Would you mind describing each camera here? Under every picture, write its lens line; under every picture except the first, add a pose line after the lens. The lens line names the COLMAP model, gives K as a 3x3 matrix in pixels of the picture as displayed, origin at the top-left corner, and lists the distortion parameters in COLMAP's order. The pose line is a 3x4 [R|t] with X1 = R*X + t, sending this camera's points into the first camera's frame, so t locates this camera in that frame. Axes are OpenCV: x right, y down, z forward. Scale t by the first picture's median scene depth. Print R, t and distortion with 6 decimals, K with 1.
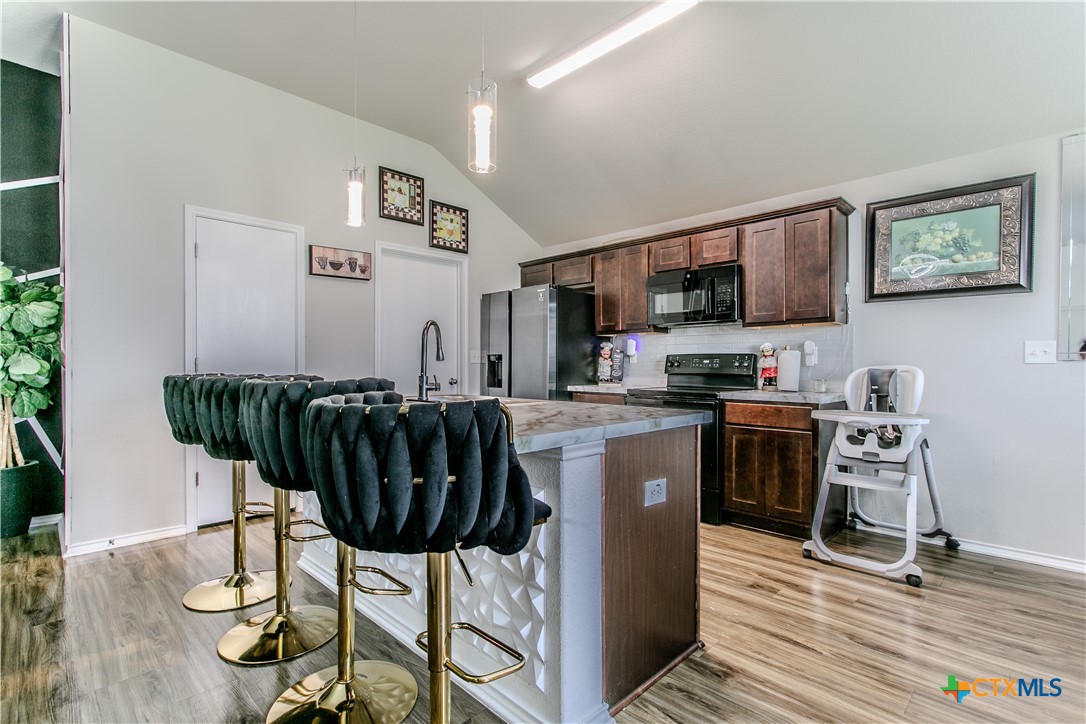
lens RADIAL K [[514.1, 0, 543.0], [0, 514.1, 362.0], [0, 0, 1]] dist [0.000471, 0.000291]
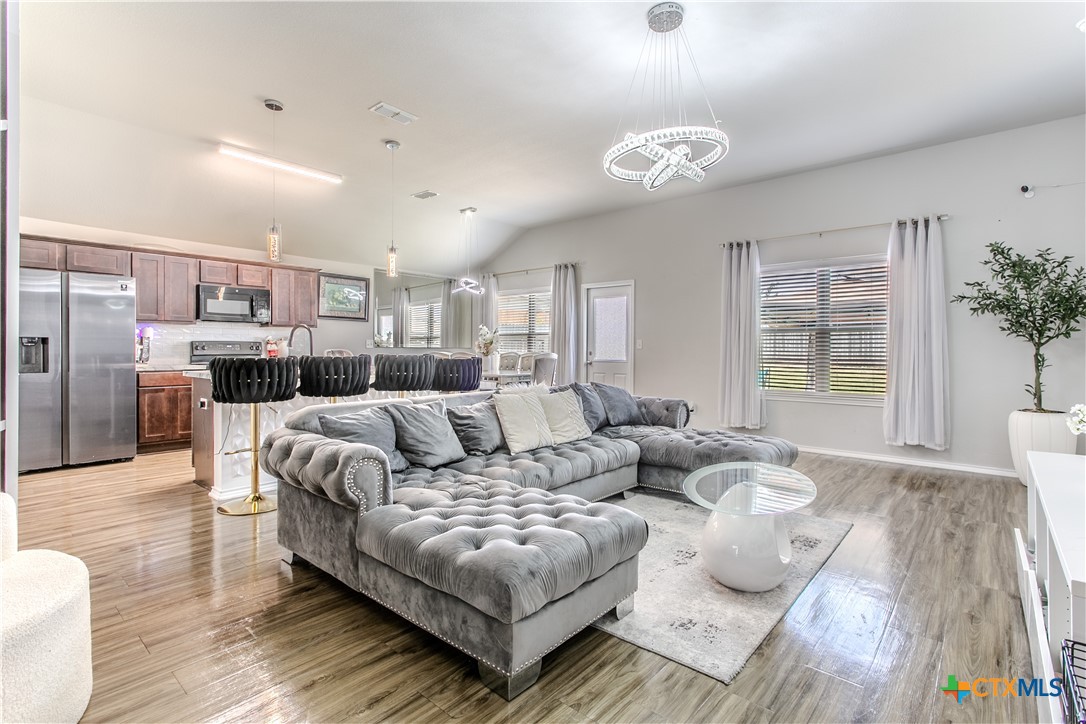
lens RADIAL K [[522.8, 0, 550.0], [0, 522.8, 339.9], [0, 0, 1]] dist [0.000848, 0.000167]
pose [[-0.076848, 0.015591, 0.996921, -1.897911], [-0.010241, 0.999813, -0.016425, -0.006160], [-0.996990, -0.011471, -0.076674, 0.256811]]
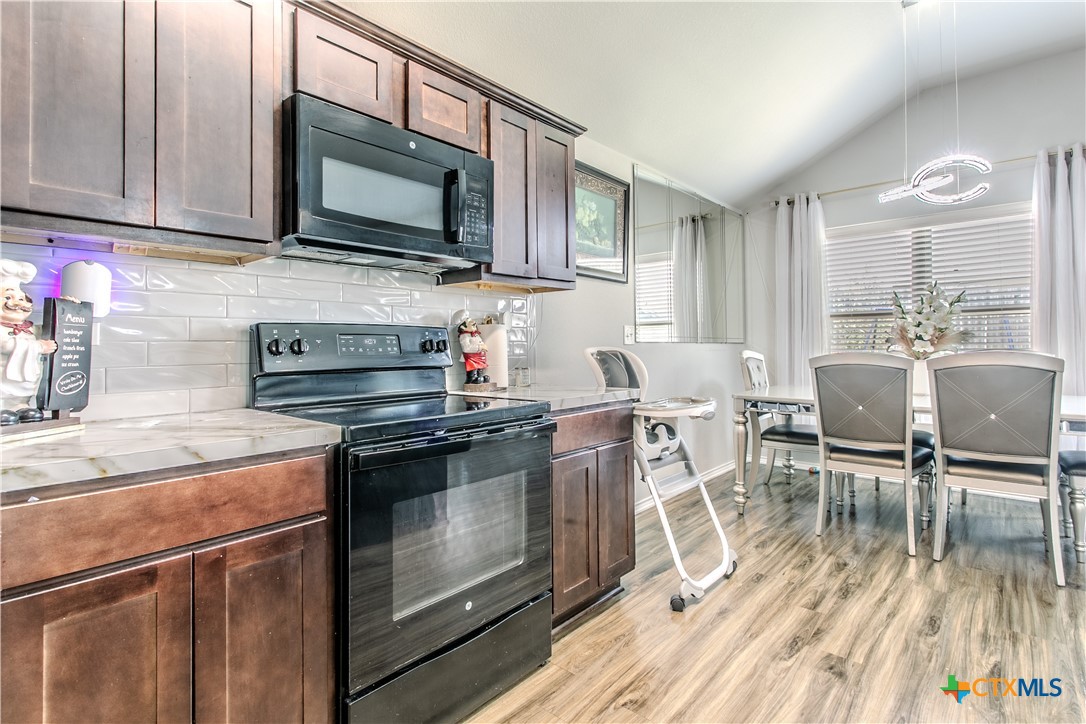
lens RADIAL K [[522.8, 0, 550.0], [0, 522.8, 339.9], [0, 0, 1]] dist [0.000848, 0.000167]
pose [[-0.071534, 0.010805, 0.997380, -0.230146], [0.001209, 0.999942, -0.010746, 0.003901], [-0.997437, 0.000437, -0.071543, 1.286754]]
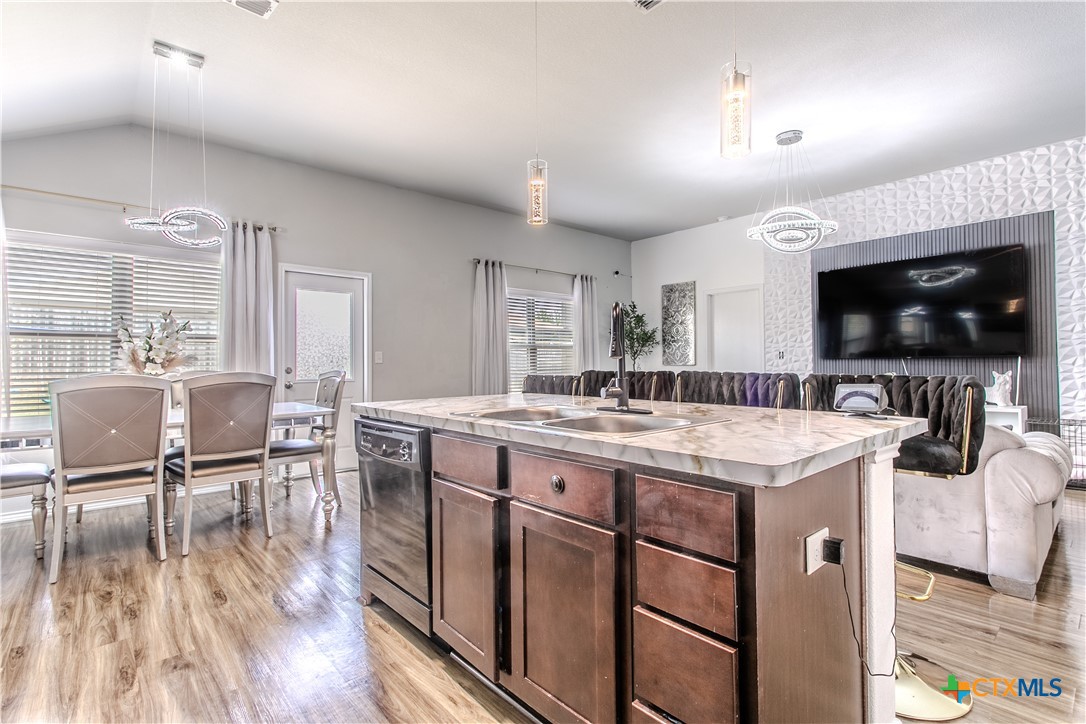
lens RADIAL K [[514.1, 0, 543.0], [0, 514.1, 362.0], [0, 0, 1]] dist [0.000471, 0.000291]
pose [[-0.998437, 0.007573, 0.055373, -0.134868], [0.007073, 0.999932, -0.009230, 0.008415], [-0.055439, -0.008824, -0.998423, 1.544016]]
